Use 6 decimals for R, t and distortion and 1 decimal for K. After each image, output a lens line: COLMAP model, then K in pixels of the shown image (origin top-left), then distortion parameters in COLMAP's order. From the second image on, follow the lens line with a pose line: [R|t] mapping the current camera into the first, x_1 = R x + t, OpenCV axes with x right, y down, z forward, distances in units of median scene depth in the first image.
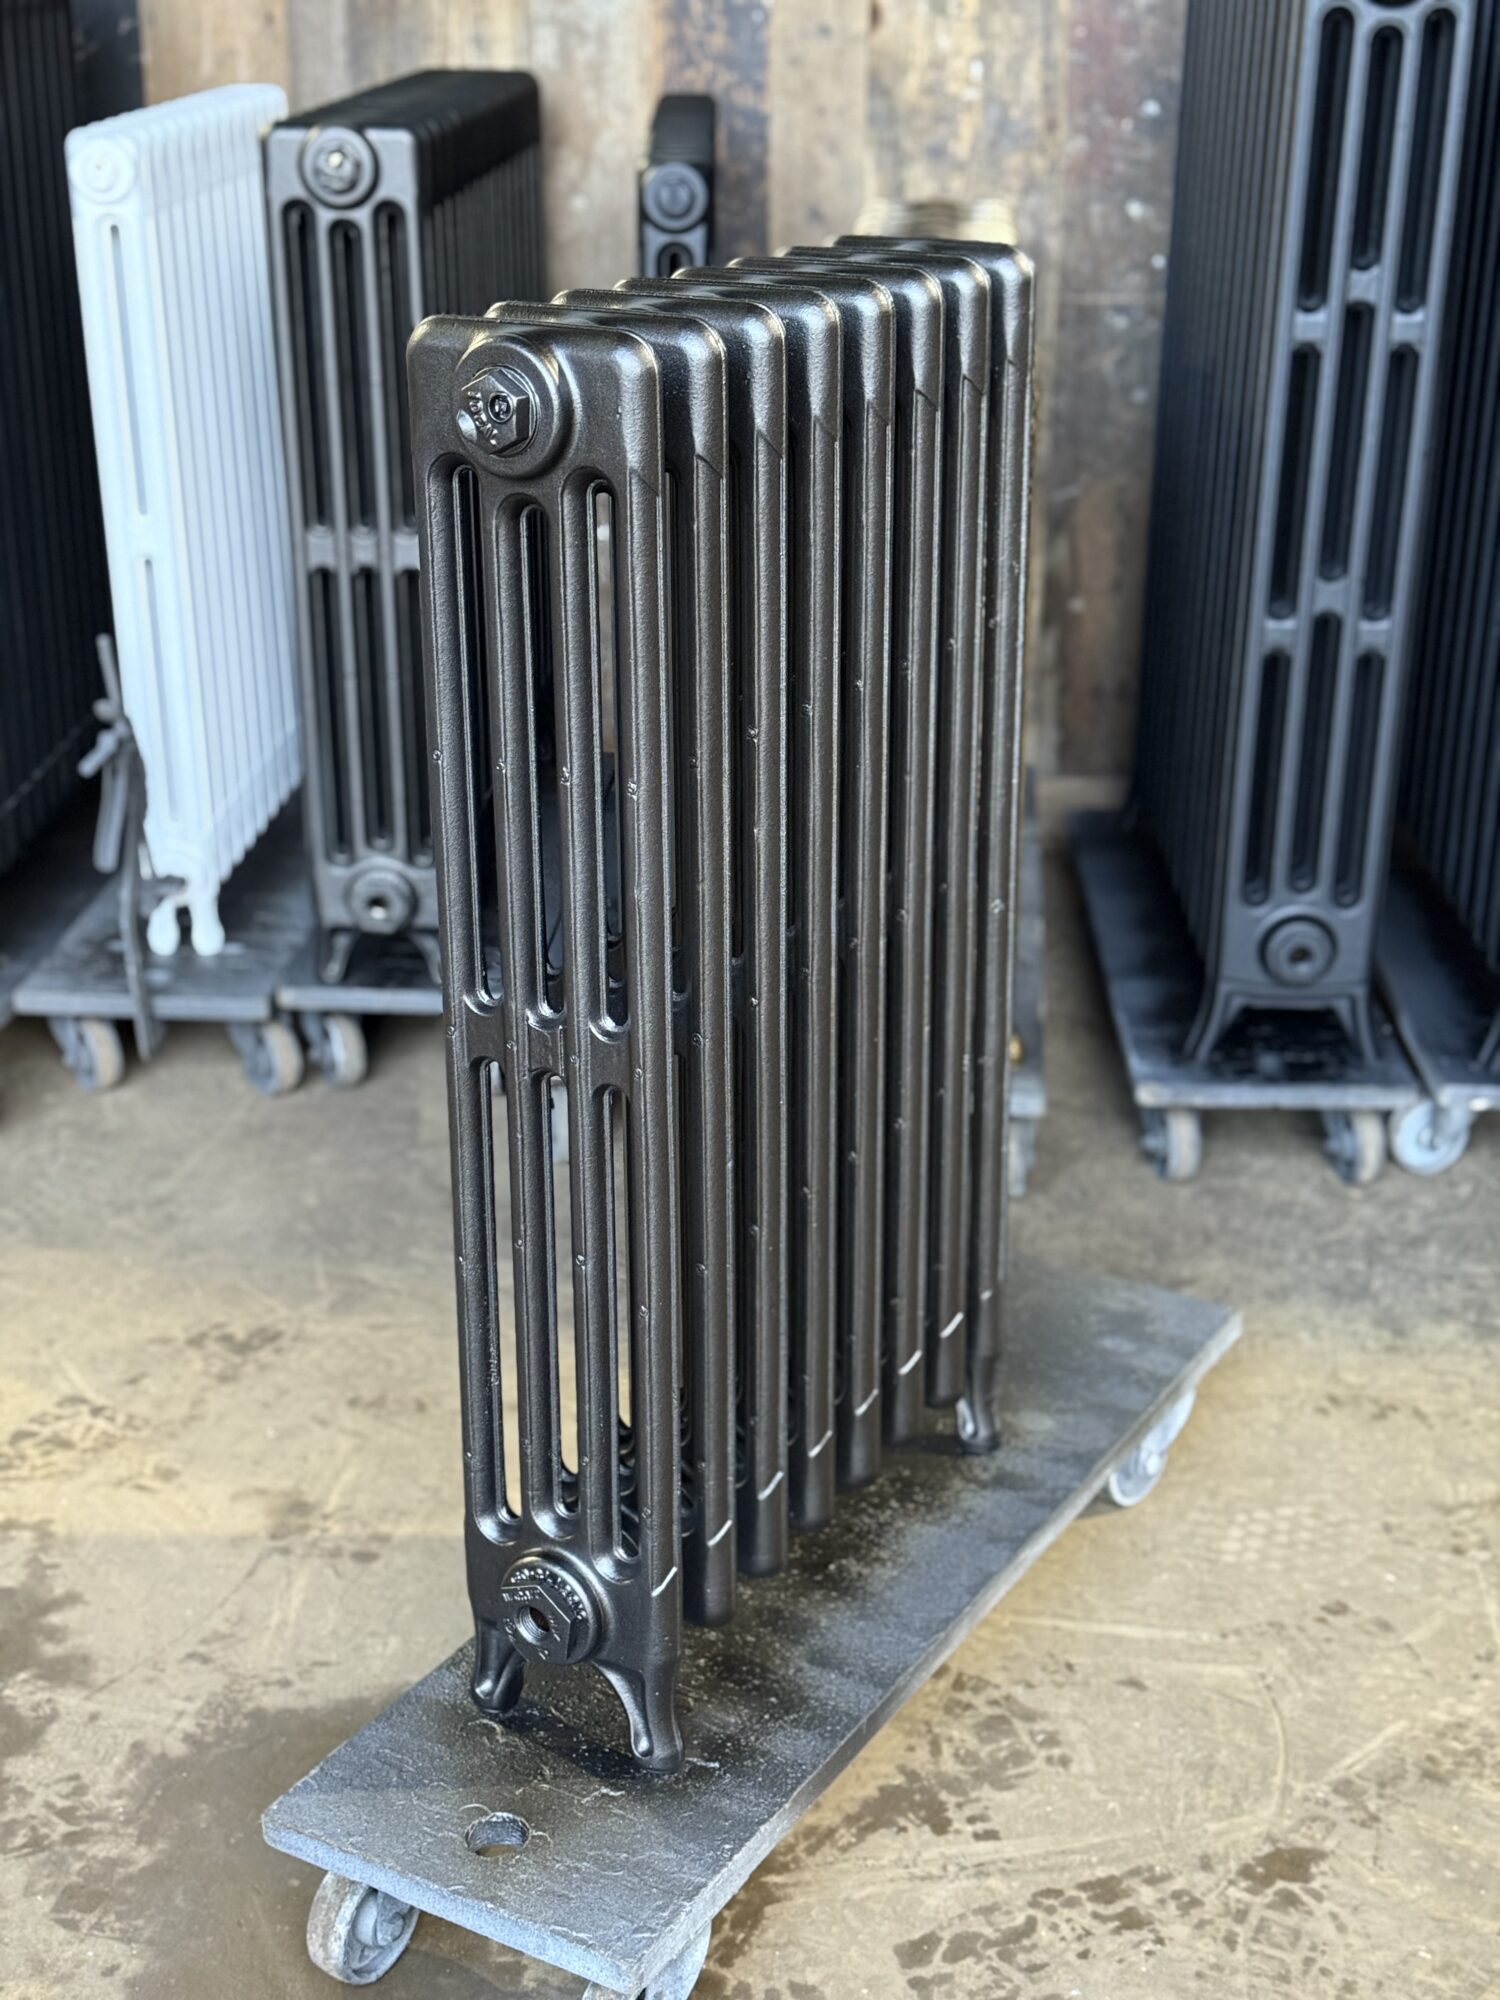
lens RADIAL K [[2831.6, 0, 741.0], [0, 2831.6, 1034.5], [0, 0, 1]] dist [0.089558, 0.000000]
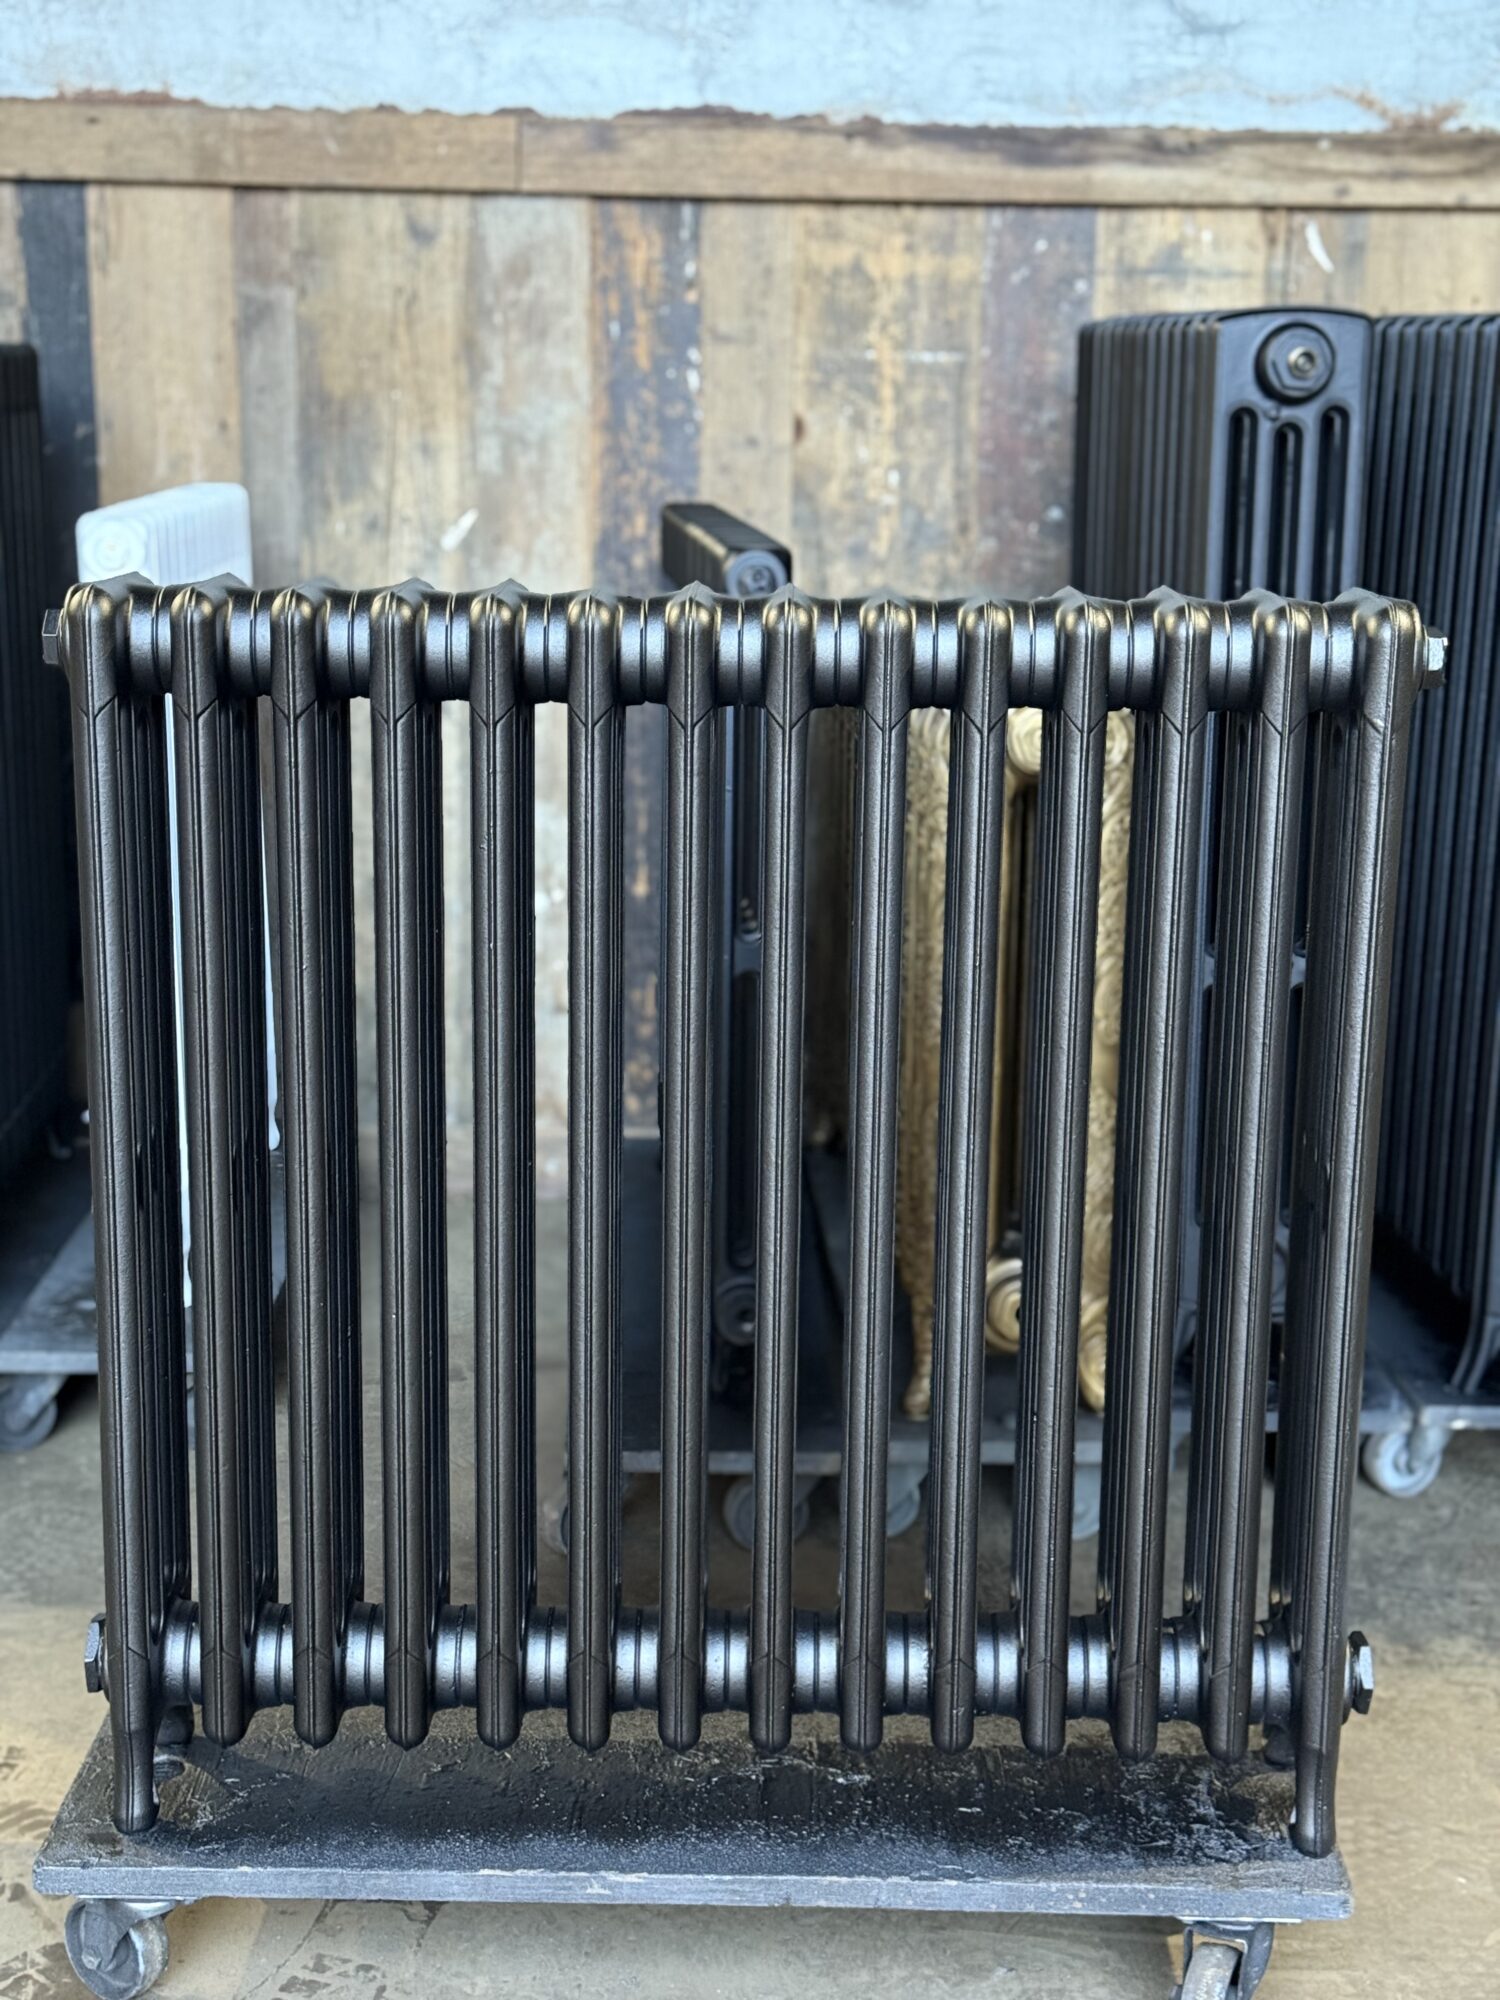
lens RADIAL K [[2831.6, 0, 756.5], [0, 2831.6, 1008.1], [0, 0, 1]] dist [0.089558, 0.000000]
pose [[0.995783, -0.009621, 0.091239, -0.082100], [0.023643, 0.987807, -0.153876, 0.026913], [-0.088646, 0.155384, 0.983869, -0.016076]]
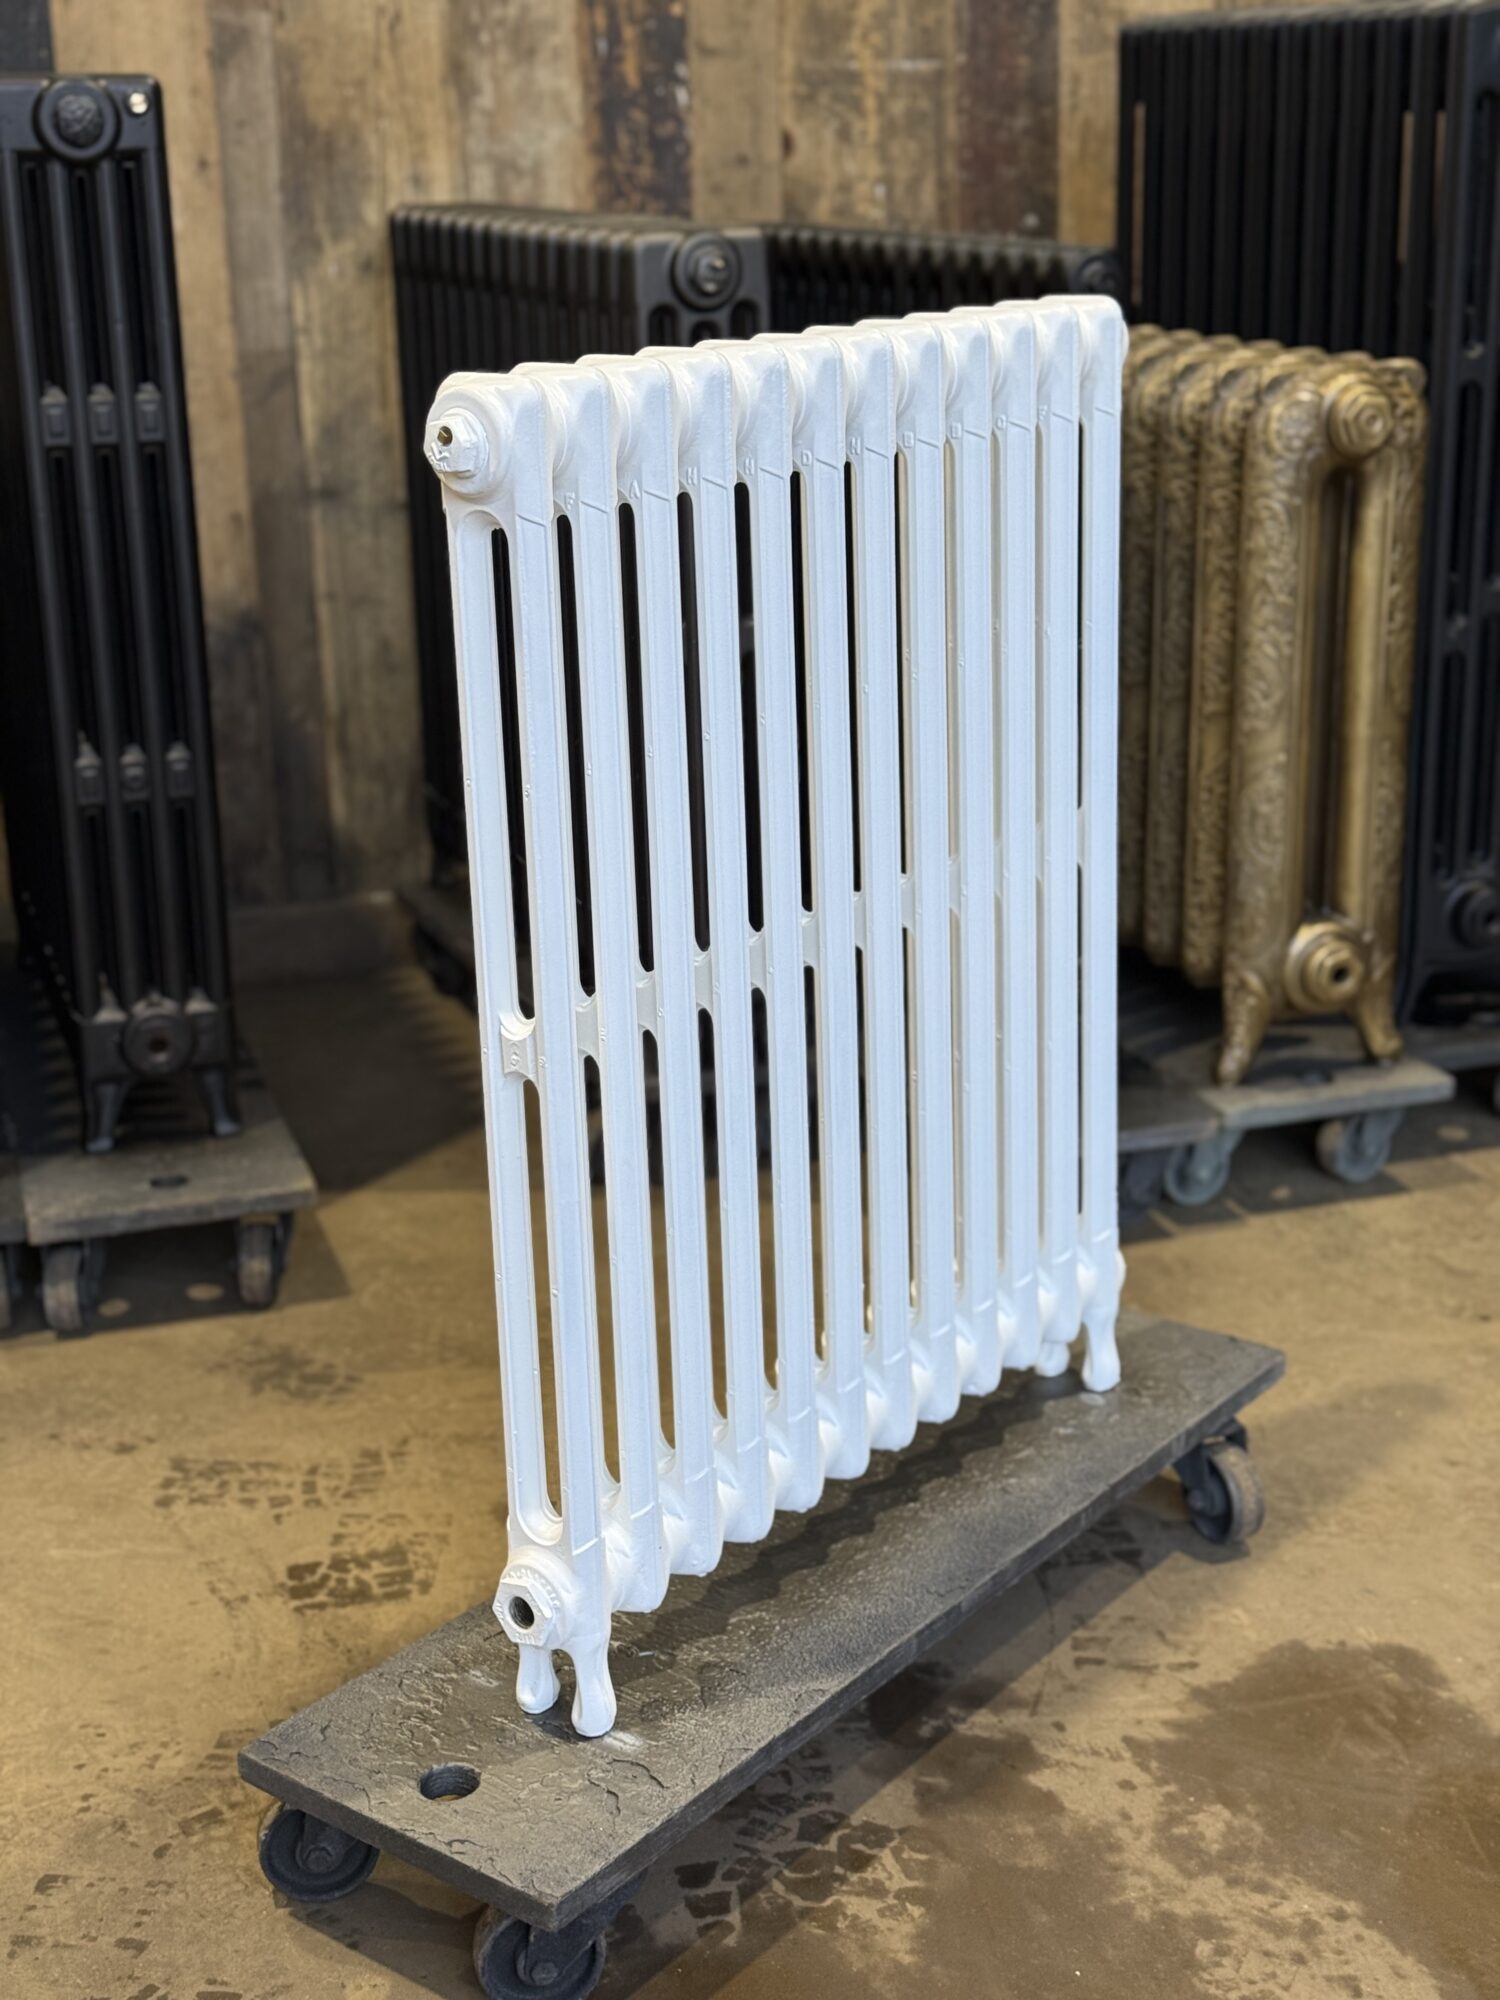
lens RADIAL K [[2831.6, 0, 785.3], [0, 2831.6, 1012.5], [0, 0, 1]] dist [0.089558, 0.000000]
pose [[0.929855, -0.133341, 0.342913, -0.432870], [0.157563, 0.986544, -0.043638, 0.010372], [-0.332481, 0.094607, 0.938353, 0.042224]]
